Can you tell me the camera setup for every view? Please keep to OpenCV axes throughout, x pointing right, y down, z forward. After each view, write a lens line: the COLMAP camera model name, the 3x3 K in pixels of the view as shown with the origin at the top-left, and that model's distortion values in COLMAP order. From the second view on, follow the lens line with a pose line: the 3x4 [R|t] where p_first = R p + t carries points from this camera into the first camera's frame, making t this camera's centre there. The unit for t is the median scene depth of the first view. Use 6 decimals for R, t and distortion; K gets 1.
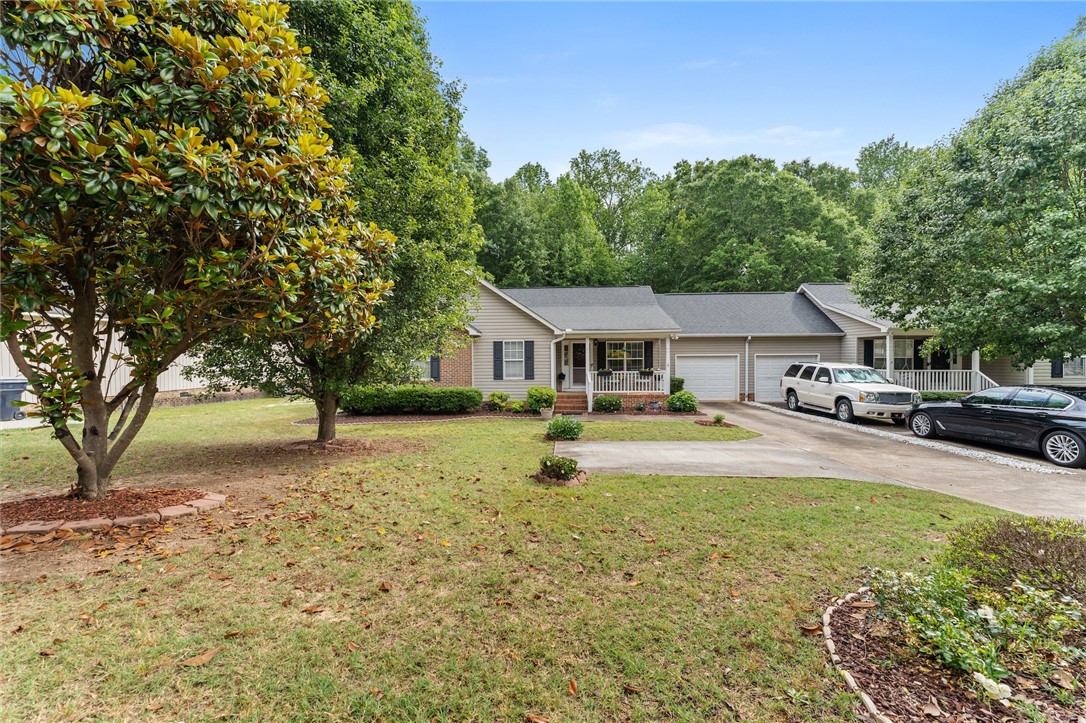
lens RADIAL K [[426.4, 0, 542.4], [0, 426.4, 363.0], [0, 0, 1]] dist [-0.000406, -0.000054]
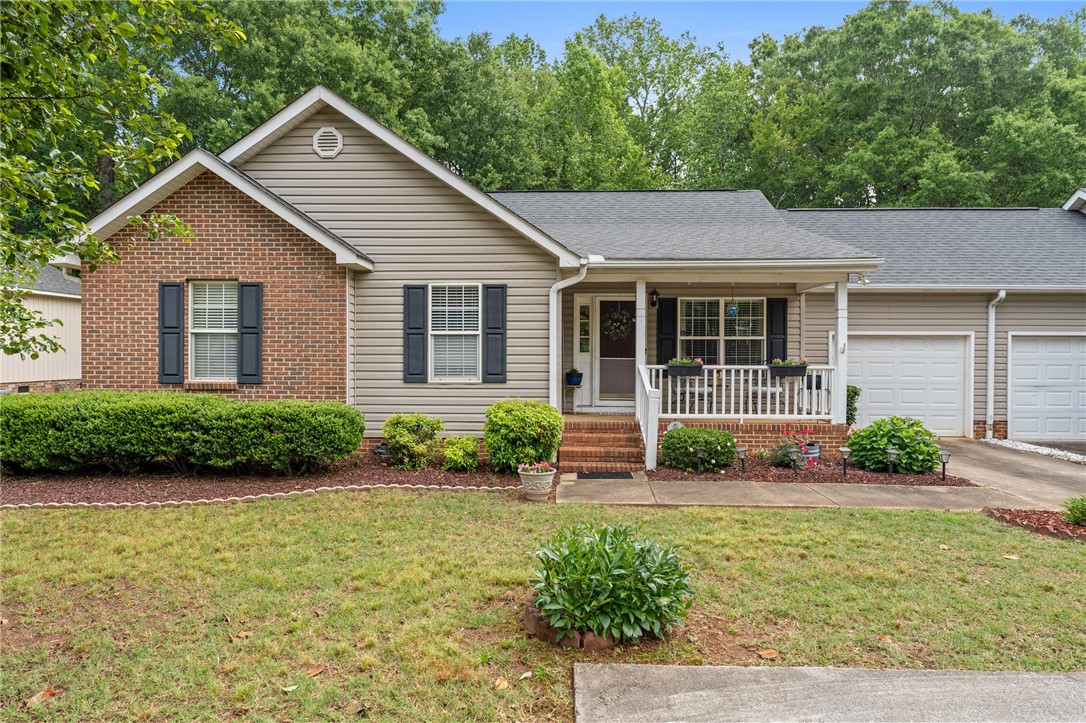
lens RADIAL K [[614.4, 0, 543.4], [0, 614.4, 360.3], [0, 0, 1]] dist [-0.005983, -0.000496]
pose [[0.999798, 0.010749, 0.016992, 0.004824], [-0.010622, 0.999915, -0.007579, 0.020750], [-0.017072, 0.007397, 0.999827, 0.418636]]
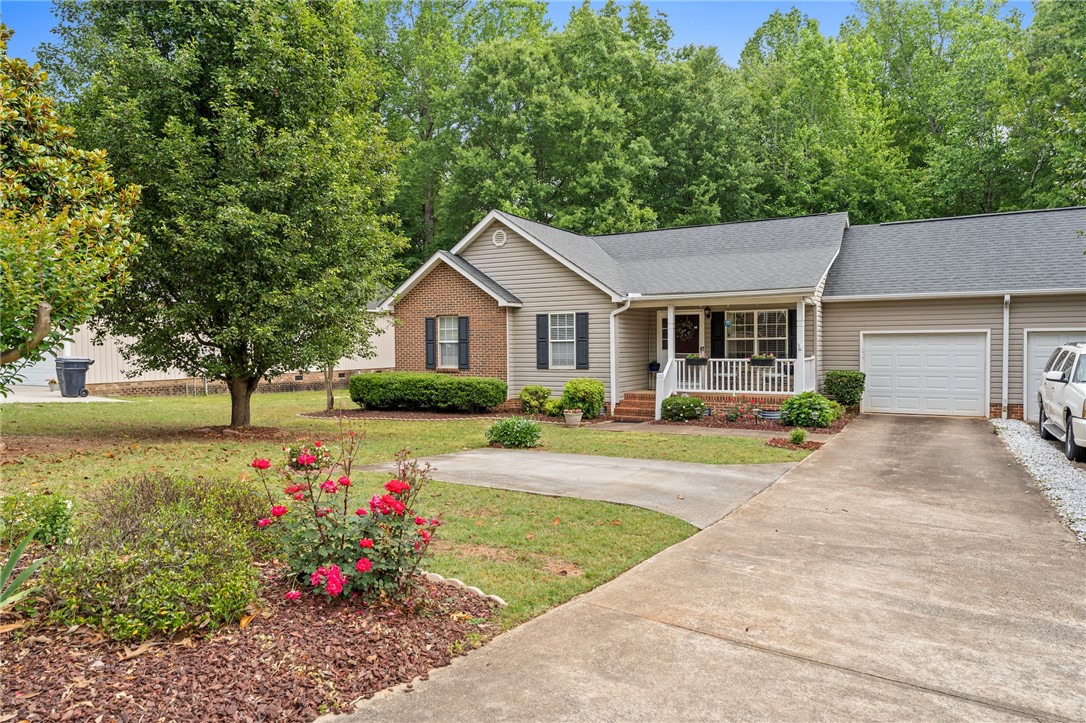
lens RADIAL K [[689.7, 0, 543.0], [0, 689.7, 361.8], [0, 0, 1]] dist [-0.000411, 0.000296]
pose [[0.892879, 0.010063, -0.450185, 0.396500], [-0.003260, 0.999869, 0.015884, 0.009066], [0.450285, -0.012715, 0.892794, -0.014636]]
